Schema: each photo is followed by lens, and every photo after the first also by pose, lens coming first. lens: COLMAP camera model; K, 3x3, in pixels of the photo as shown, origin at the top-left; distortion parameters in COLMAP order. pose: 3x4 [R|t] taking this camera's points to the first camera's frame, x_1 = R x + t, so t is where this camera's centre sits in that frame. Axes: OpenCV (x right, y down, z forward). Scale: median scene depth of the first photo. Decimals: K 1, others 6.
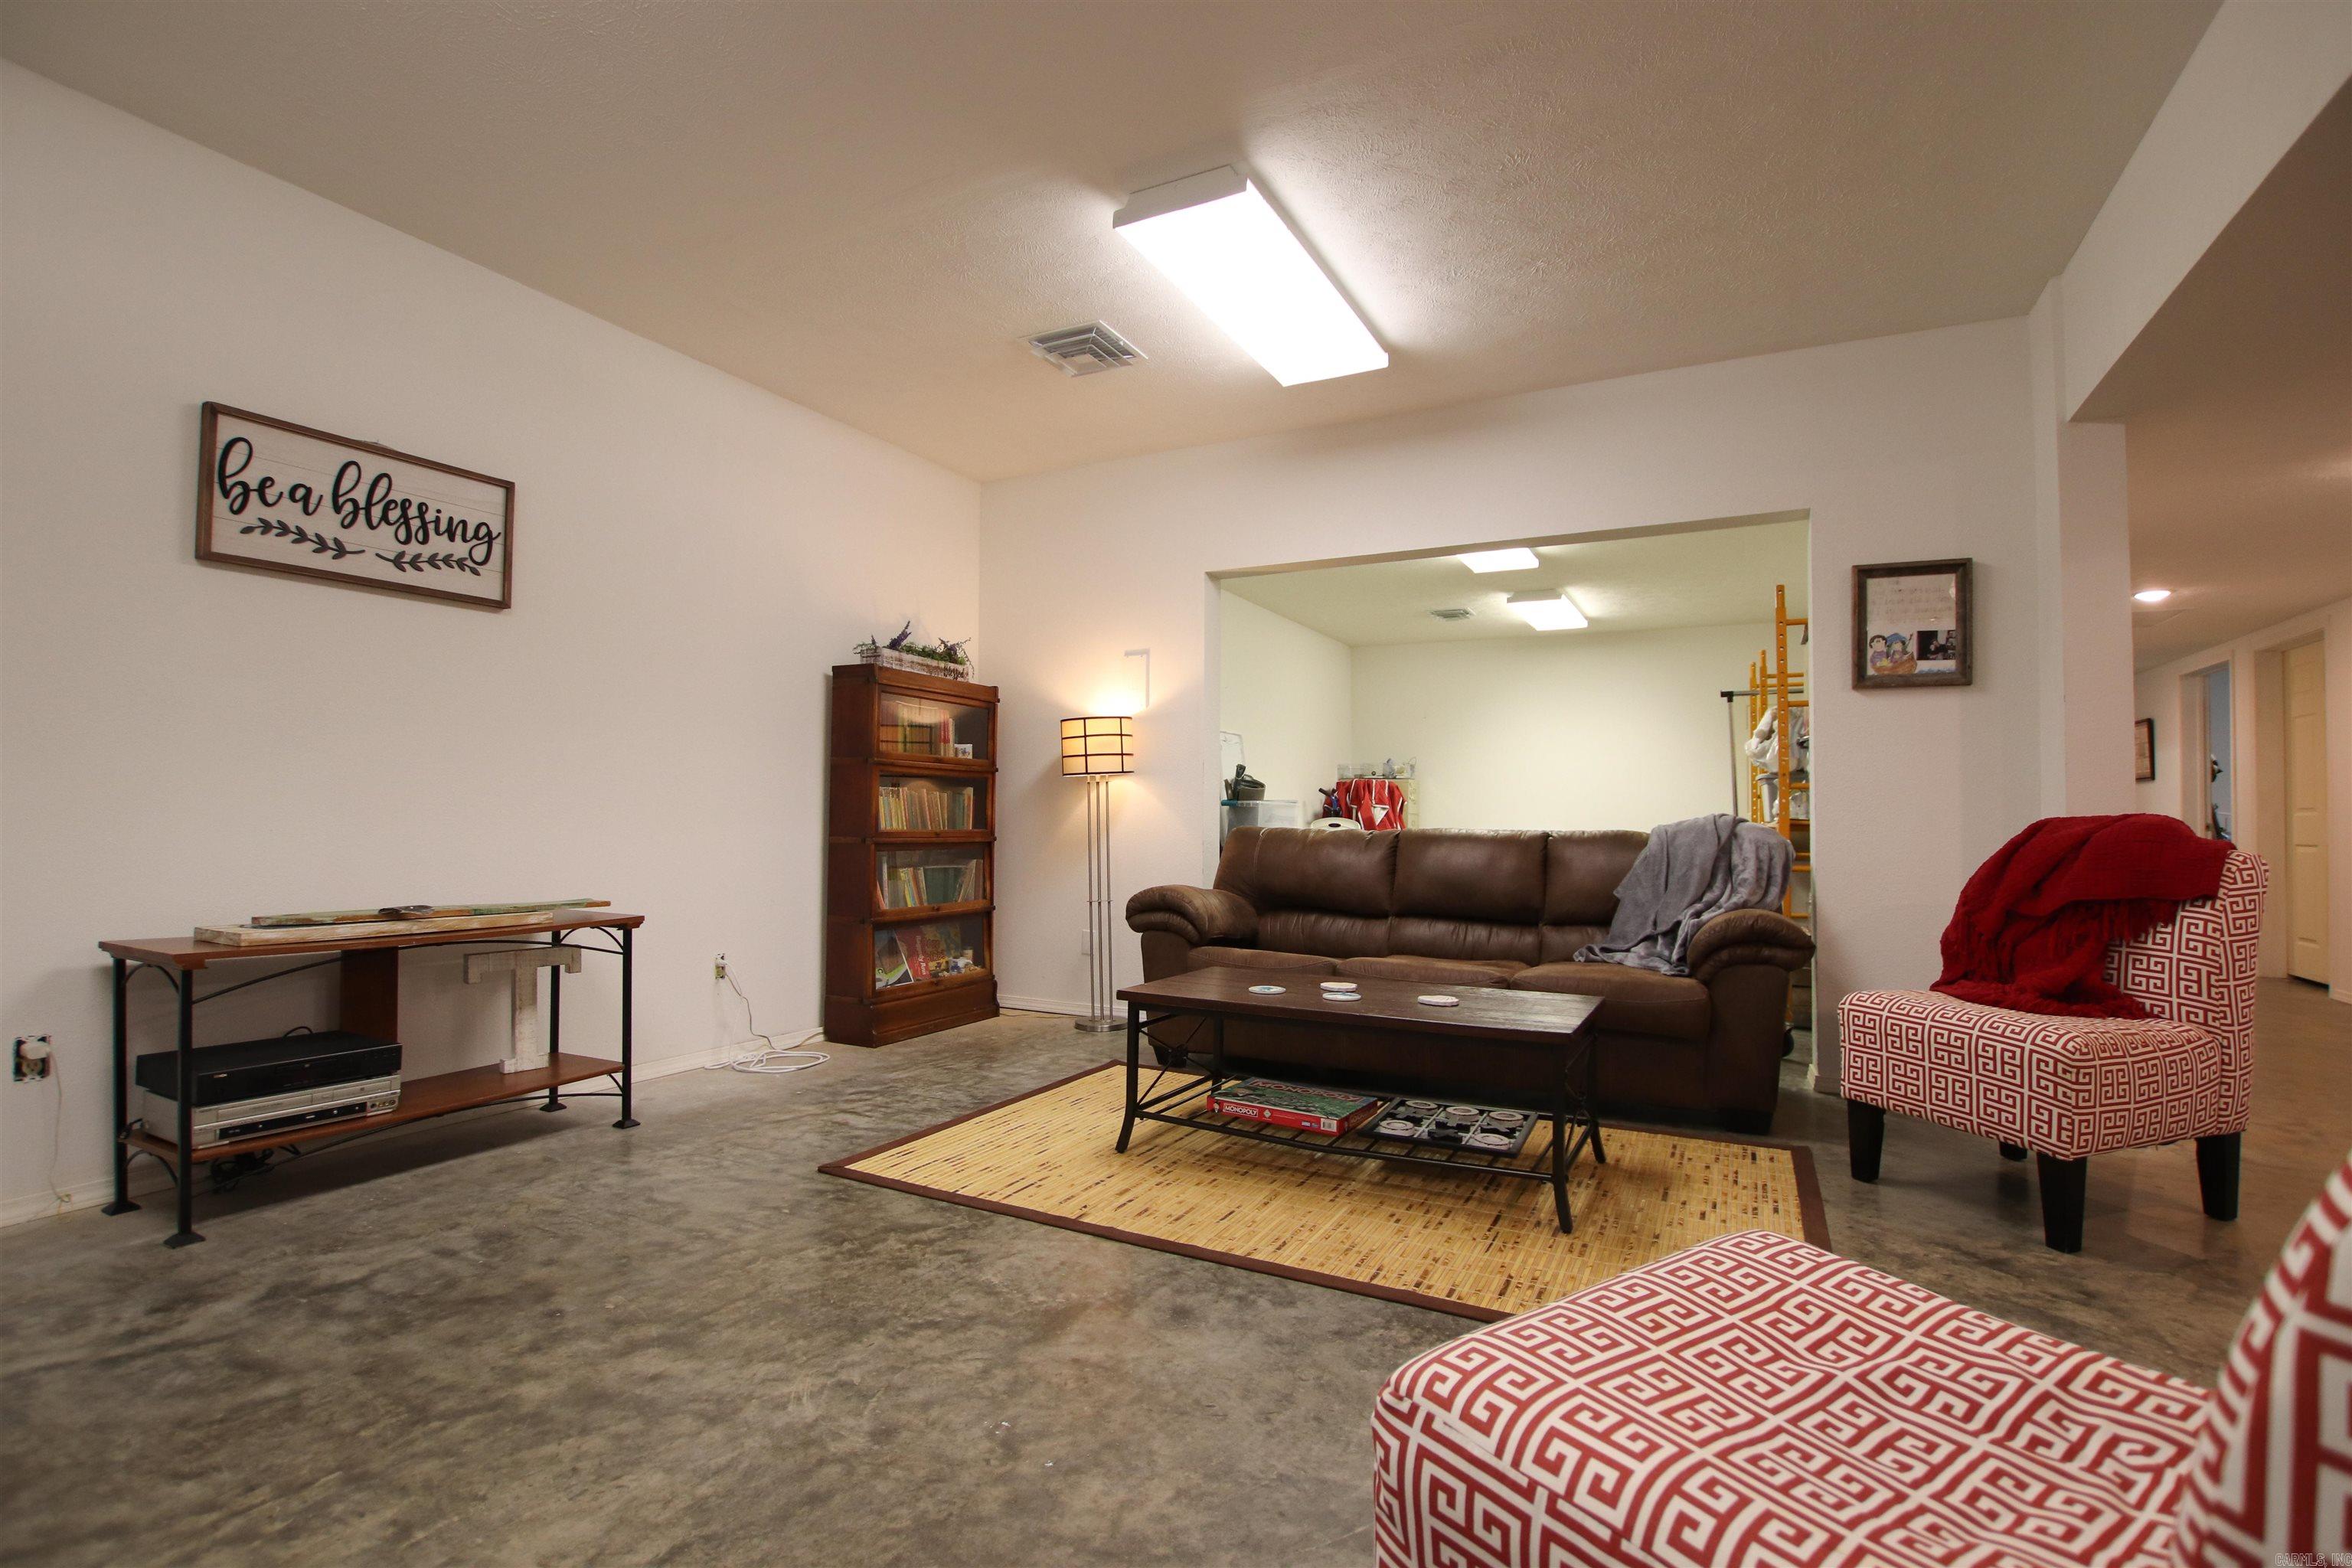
lens RADIAL K [[1083.5, 0, 1176.0], [0, 1083.5, 784.0], [0, 0, 1]] dist [-0.025832, 0.008855]
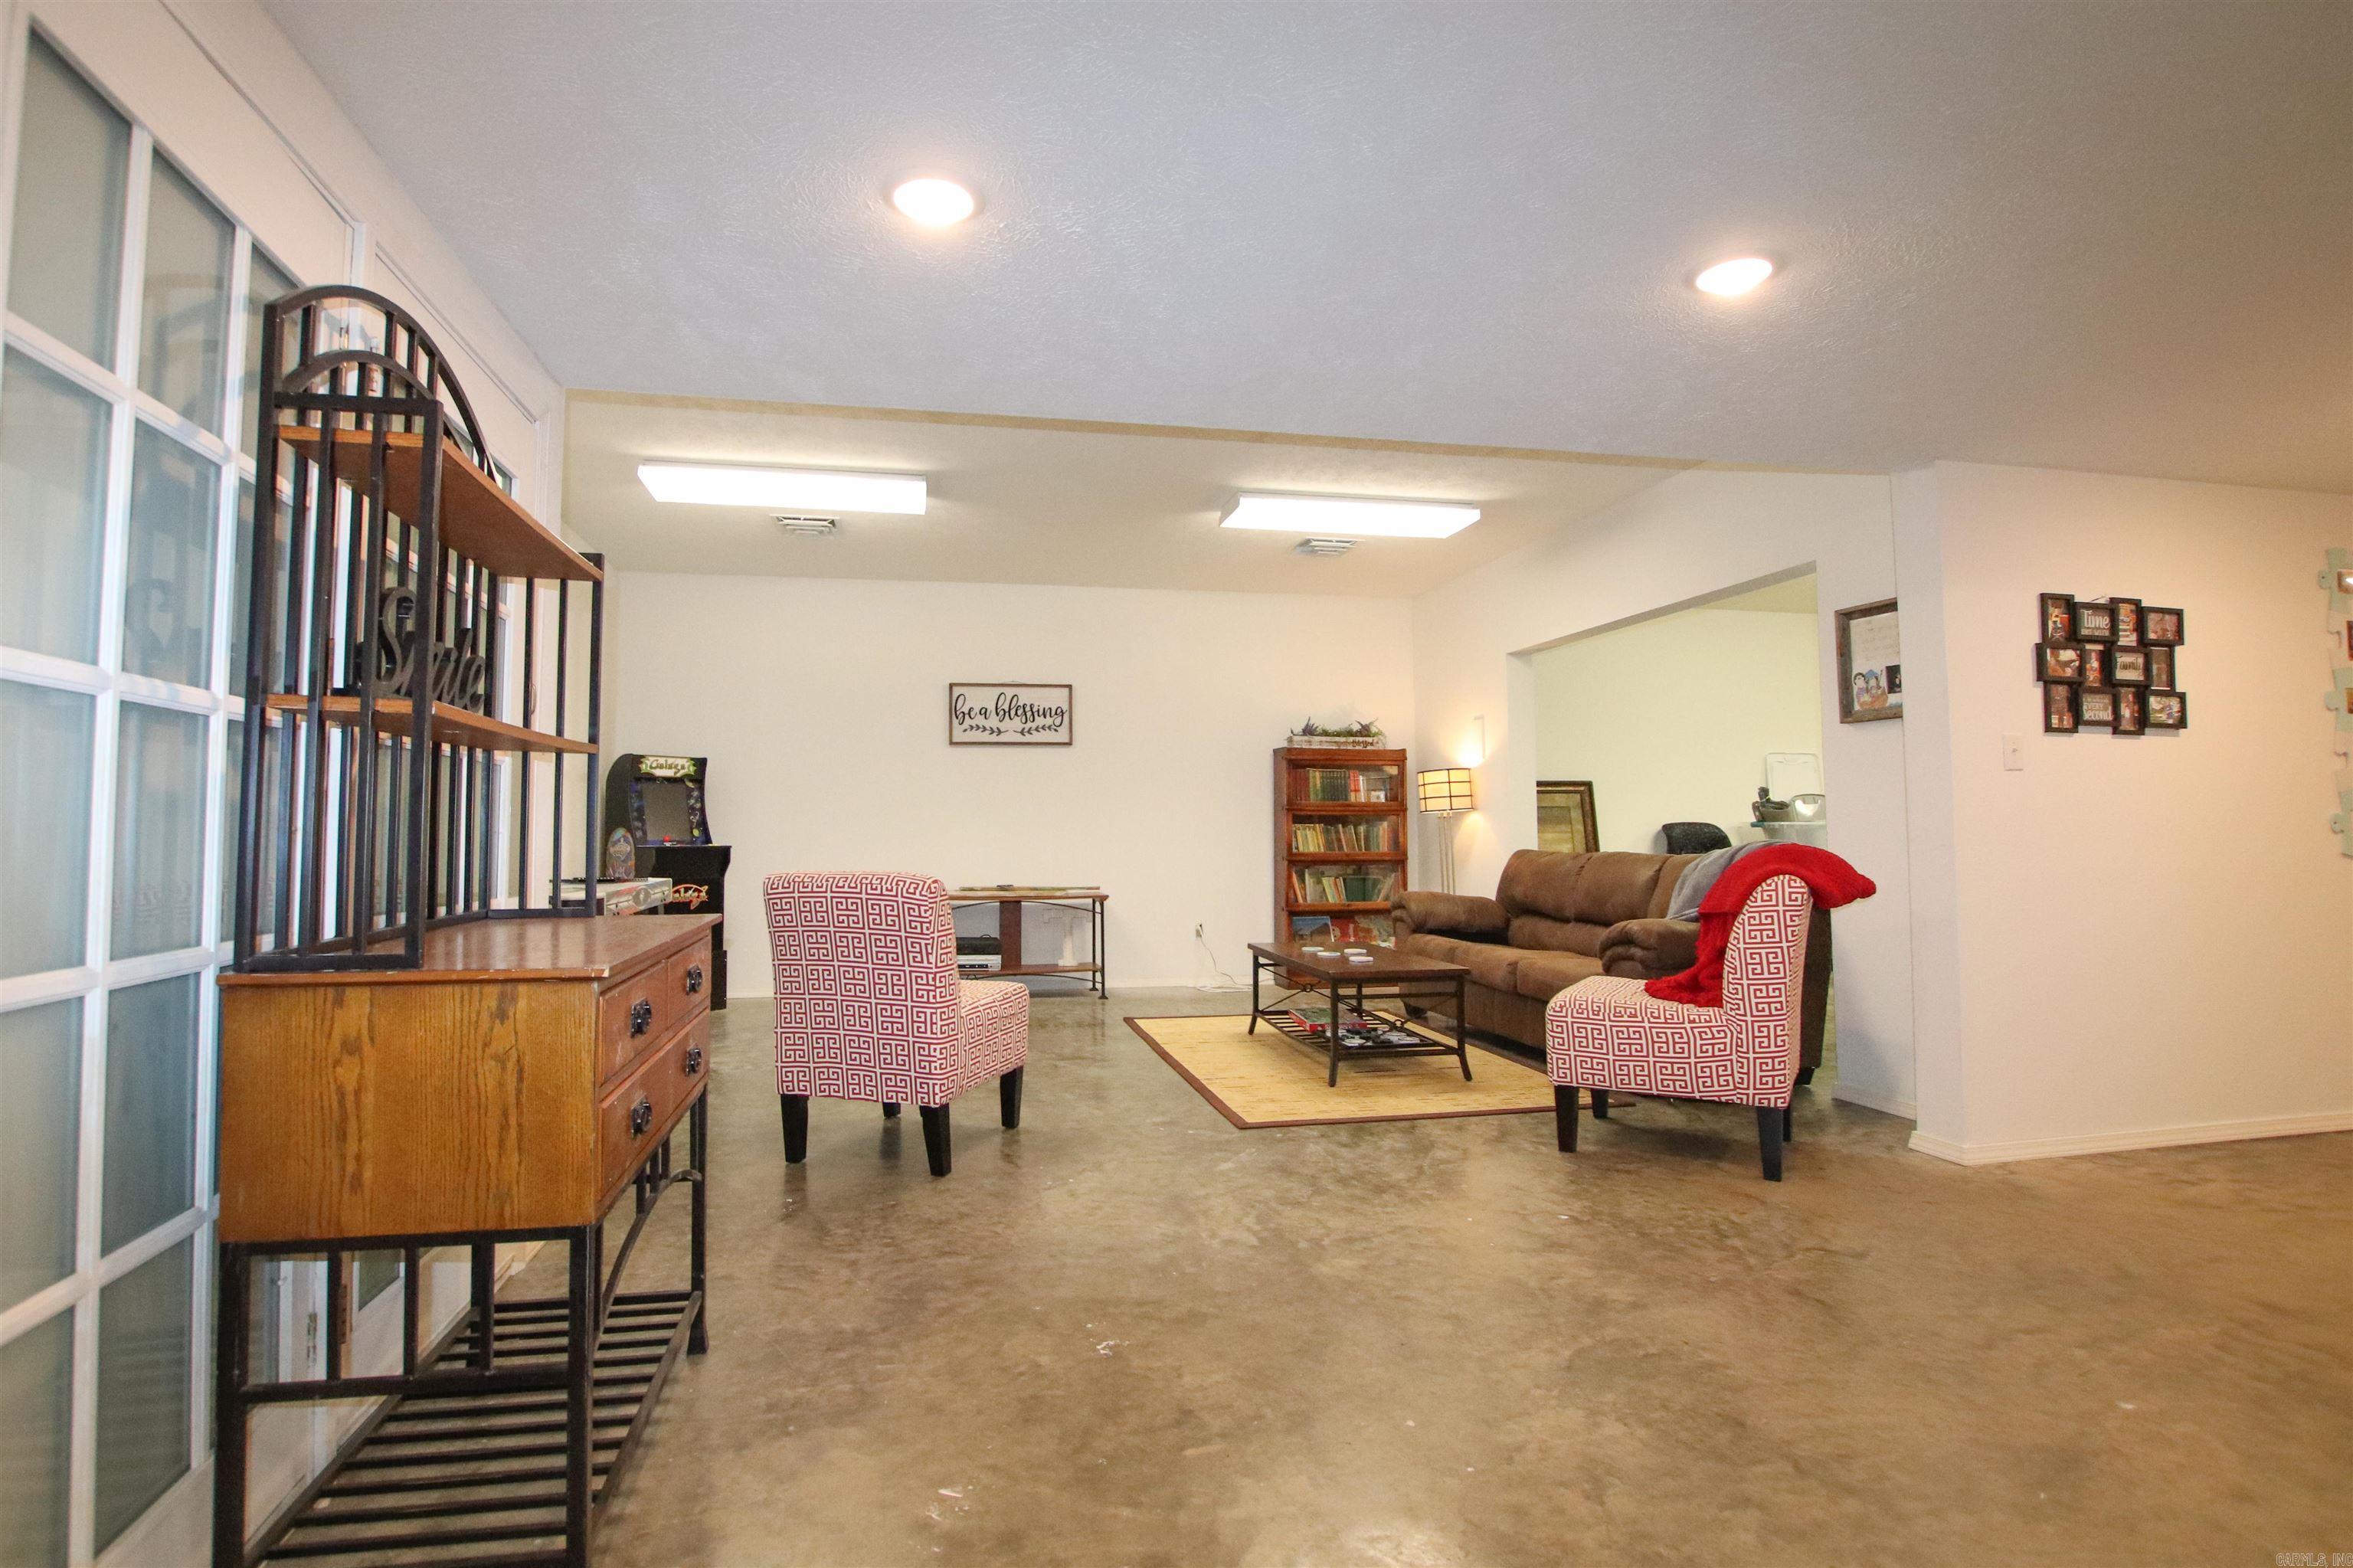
lens RADIAL K [[1084.0, 0, 1176.5], [0, 1084.0, 784.0], [0, 0, 1]] dist [-0.025832, 0.008855]
pose [[0.659936, -0.043975, -0.750034, 1.015531], [0.032564, 0.999022, -0.029920, -0.018364], [0.750616, -0.004679, 0.660722, -0.219707]]
